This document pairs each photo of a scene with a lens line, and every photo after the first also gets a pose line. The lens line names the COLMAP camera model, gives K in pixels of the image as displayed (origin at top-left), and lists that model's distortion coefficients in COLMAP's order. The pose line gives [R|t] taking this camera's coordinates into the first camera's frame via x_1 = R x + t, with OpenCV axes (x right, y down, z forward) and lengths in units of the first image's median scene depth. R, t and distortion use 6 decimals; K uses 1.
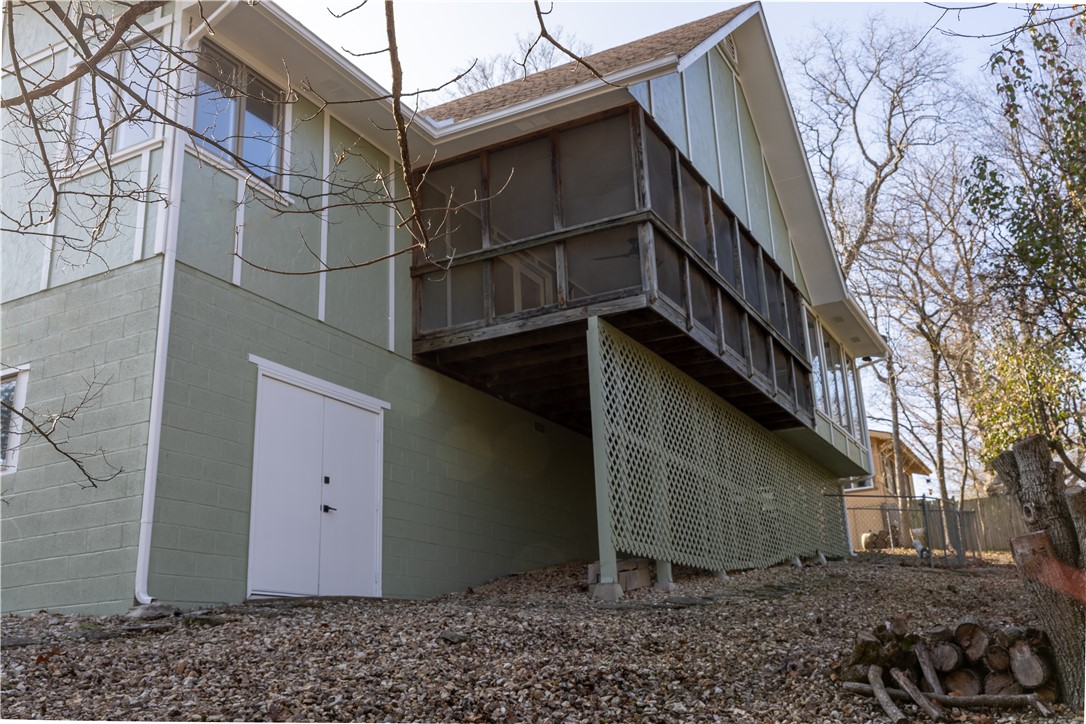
lens RADIAL K [[1059.5, 0, 543.0], [0, 1059.5, 362.0], [0, 0, 1]] dist [0.000320, -0.000541]
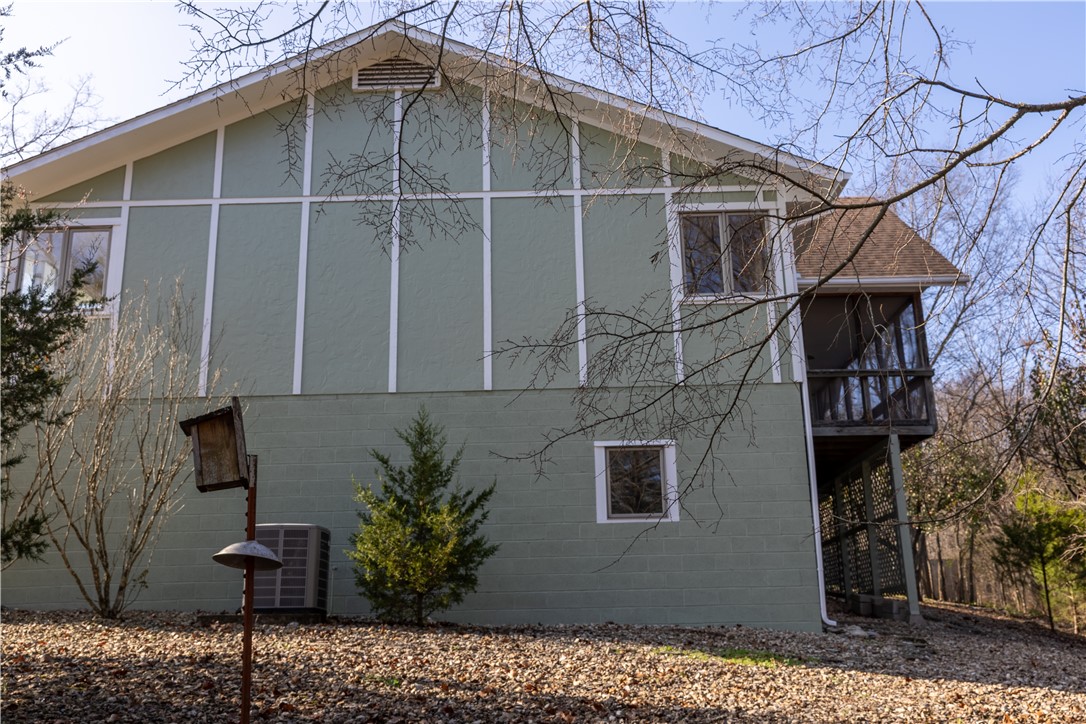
lens RADIAL K [[1059.5, 0, 543.0], [0, 1059.5, 362.0], [0, 0, 1]] dist [0.000320, -0.000541]
pose [[0.892217, 0.150163, 0.425910, -1.030860], [-0.157095, 0.987400, -0.019038, -0.037333], [-0.423402, -0.049922, 0.904565, -0.132022]]
